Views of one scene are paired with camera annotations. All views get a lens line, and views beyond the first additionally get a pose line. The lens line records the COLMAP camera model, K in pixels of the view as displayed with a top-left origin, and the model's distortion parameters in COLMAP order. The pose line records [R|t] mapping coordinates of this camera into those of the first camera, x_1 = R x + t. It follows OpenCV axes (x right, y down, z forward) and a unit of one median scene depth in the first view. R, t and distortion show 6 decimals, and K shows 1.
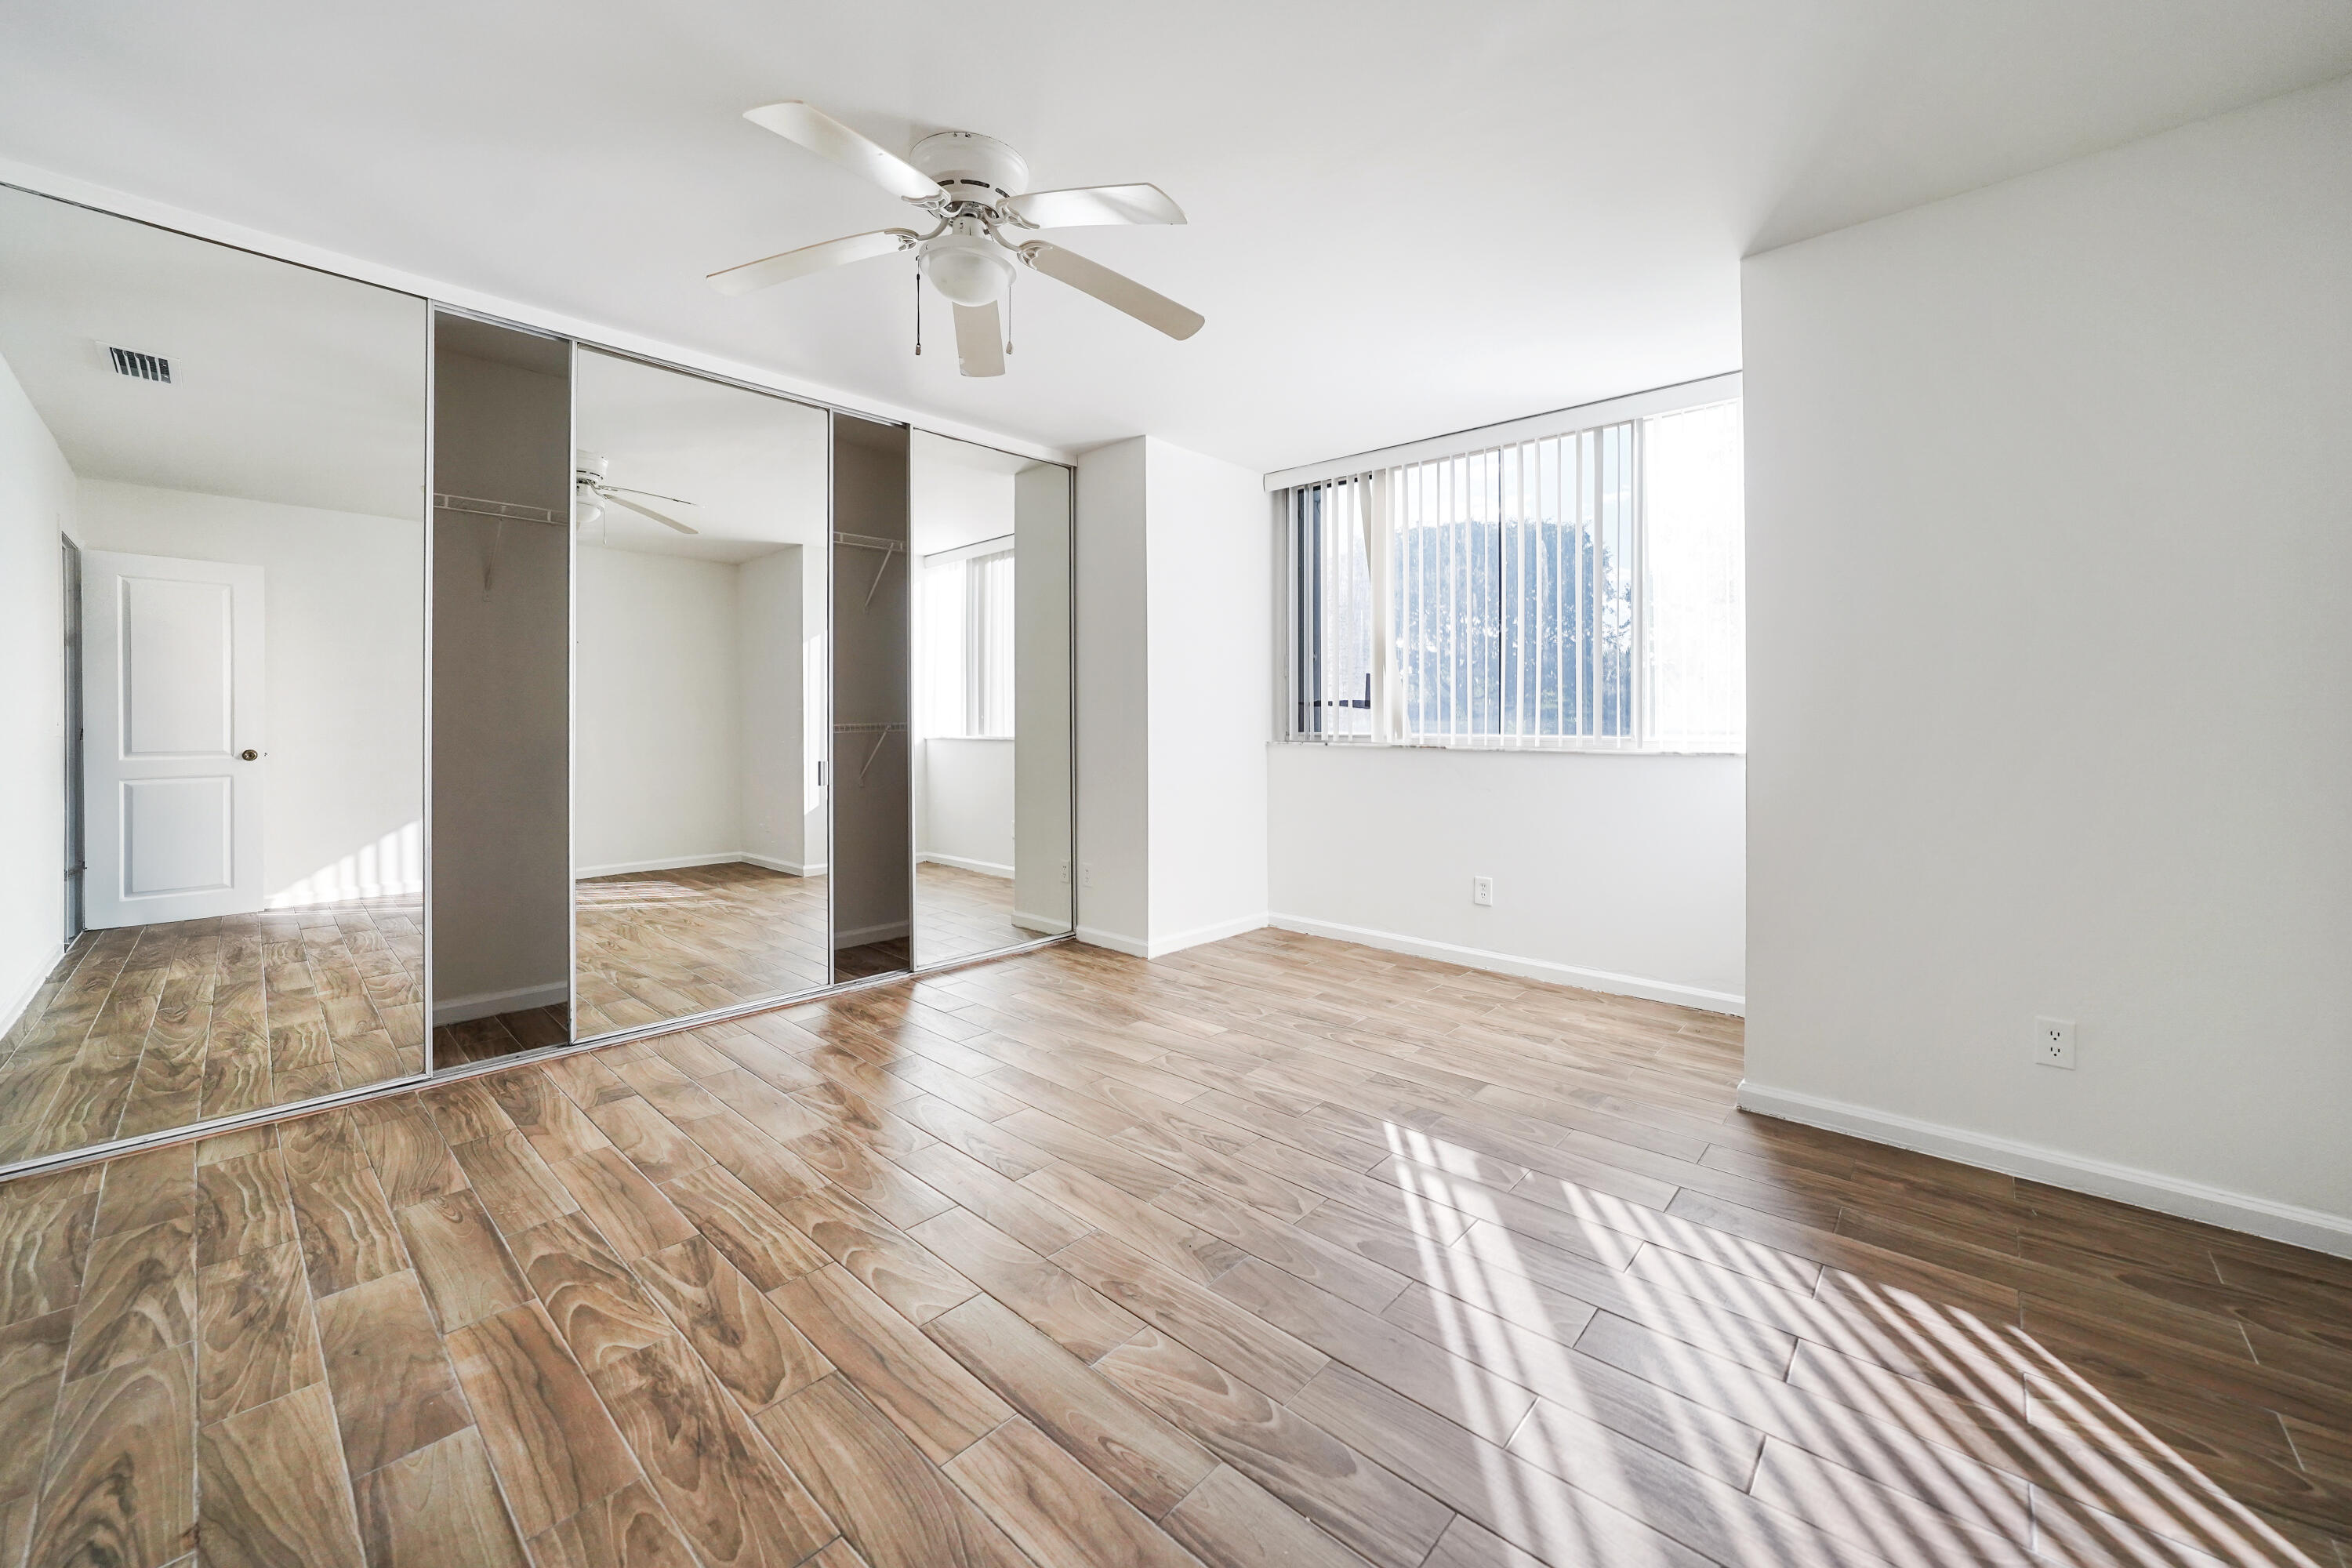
lens RADIAL K [[908.6, 0, 1145.7], [0, 908.6, 729.2], [0, 0, 1]] dist [-0.012228, 0.000309]
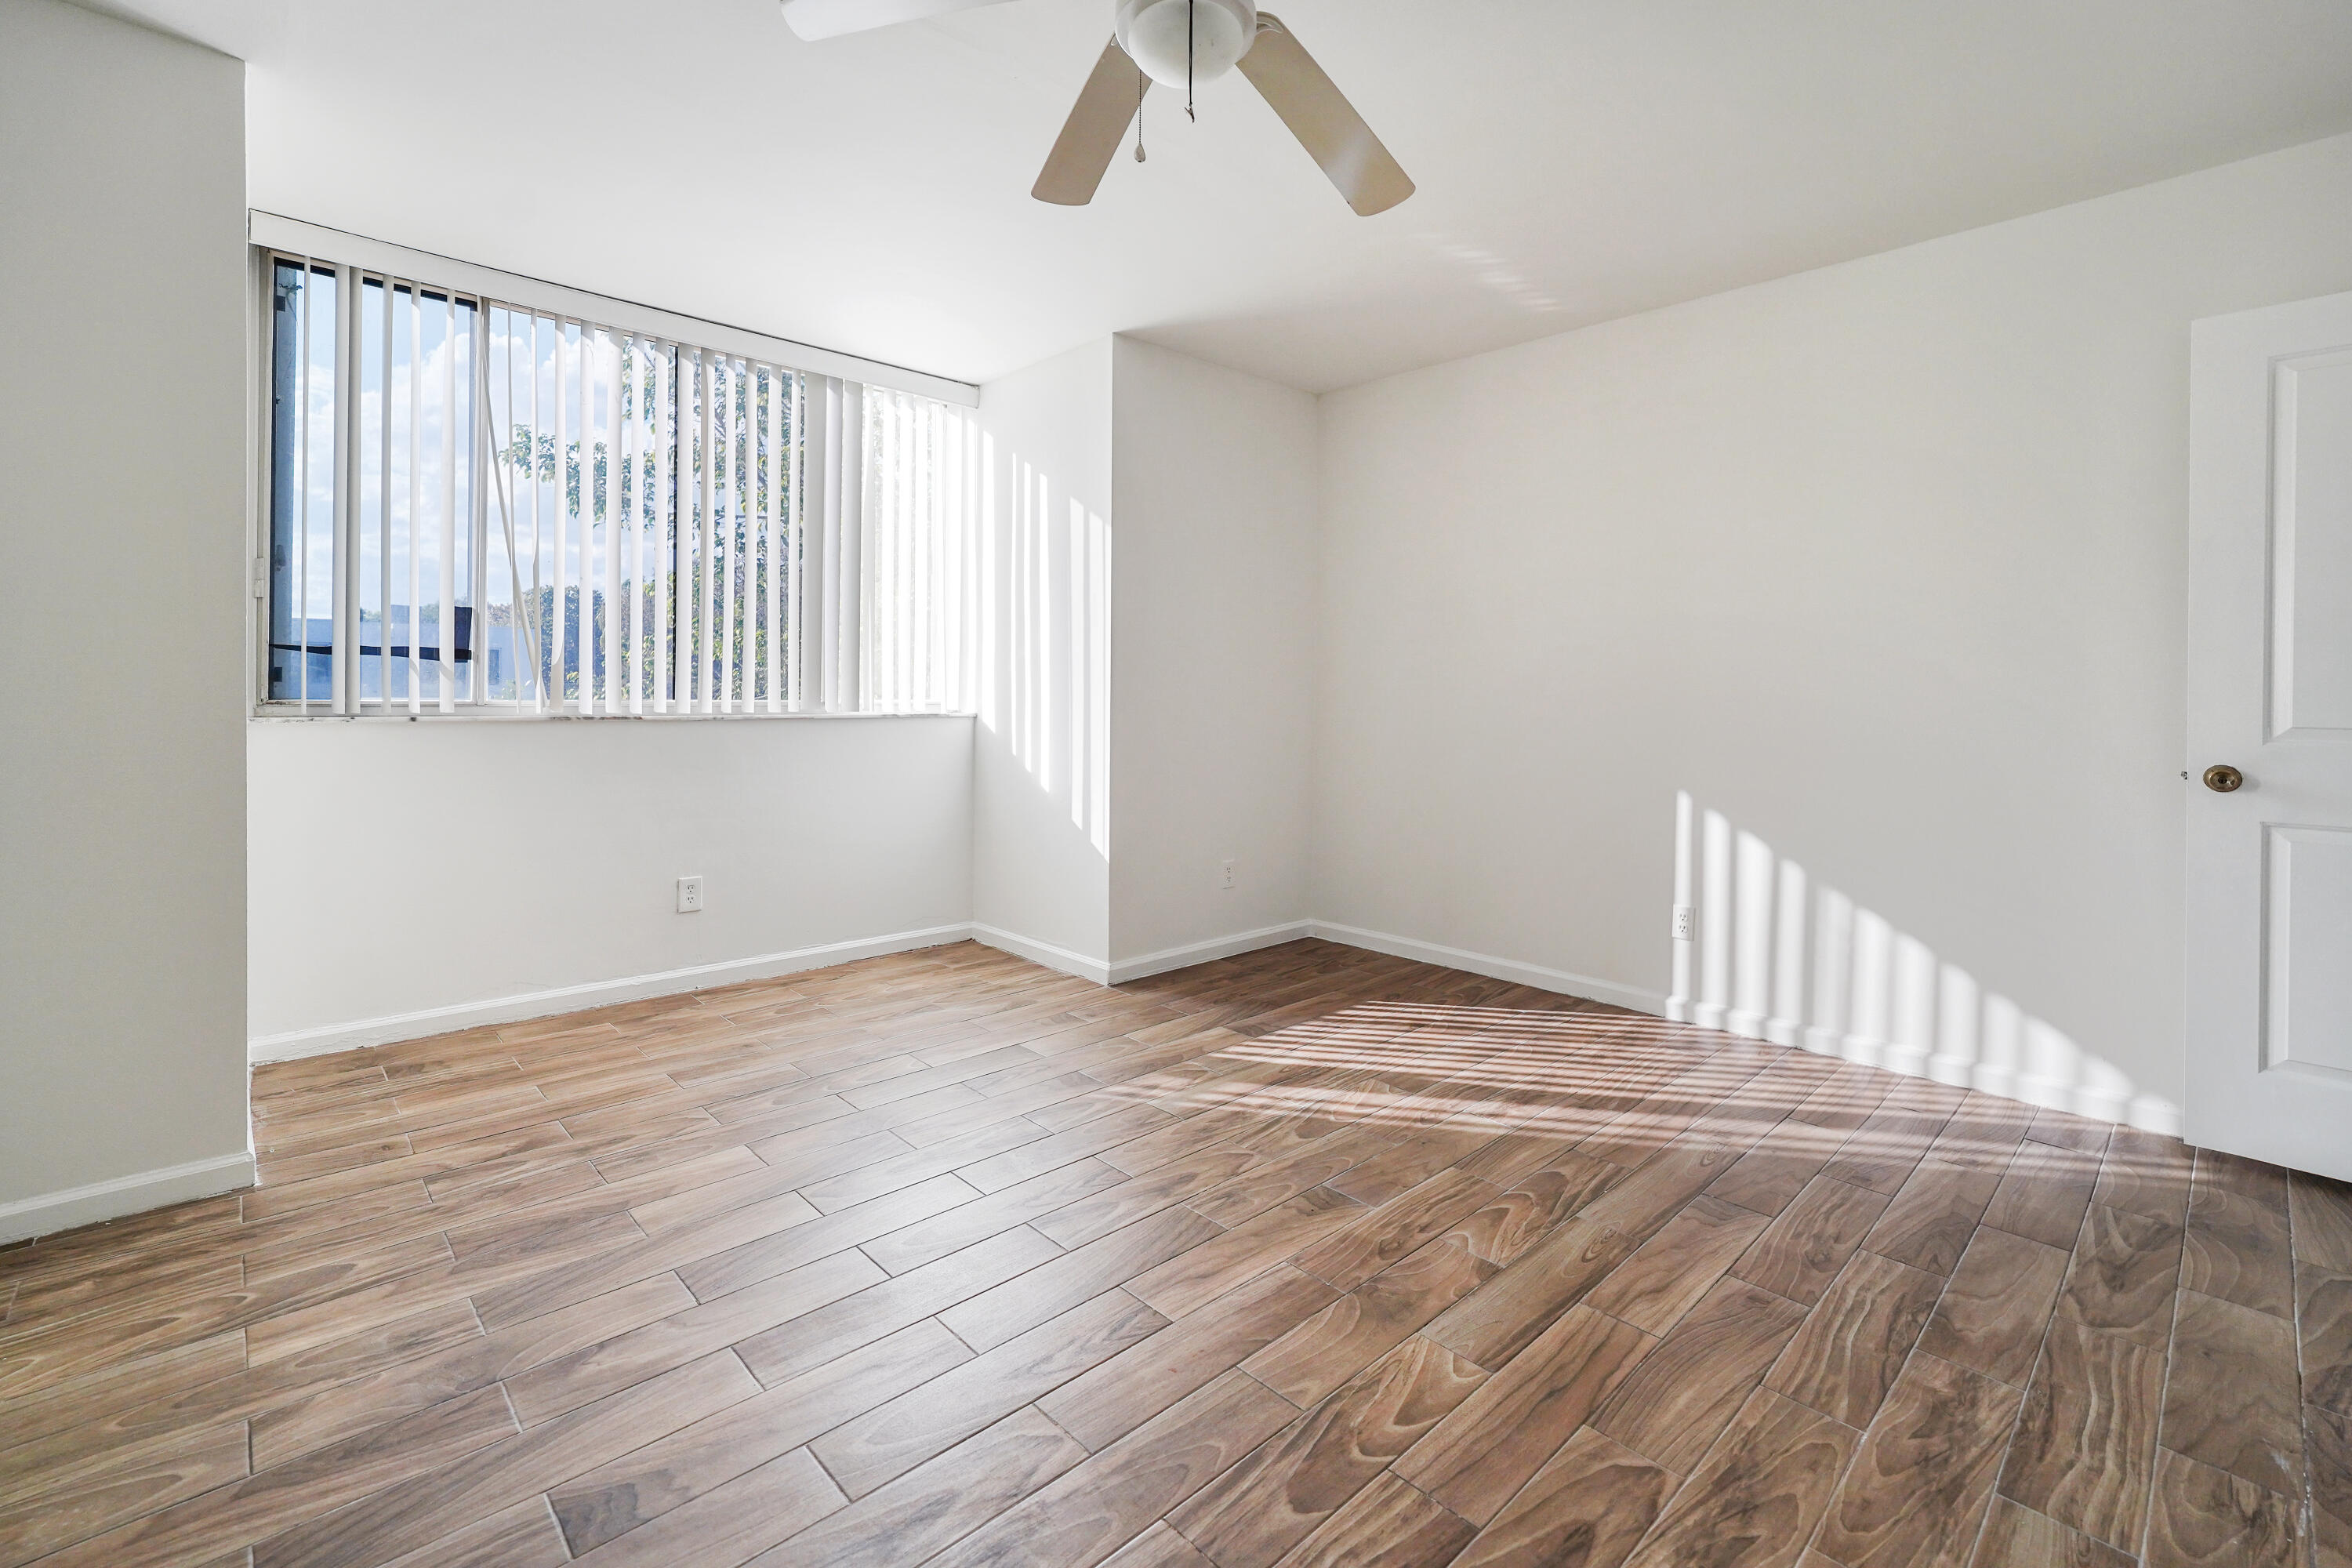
lens RADIAL K [[1072.0, 0, 1148.8], [0, 1072.0, 693.7], [0, 0, 1]] dist [-0.009437, 0.000861]
pose [[0.049107, -0.002226, 0.998791, -1.463360], [-0.002985, 0.999993, 0.002375, -0.008979], [-0.998789, -0.003098, 0.049100, 1.433005]]
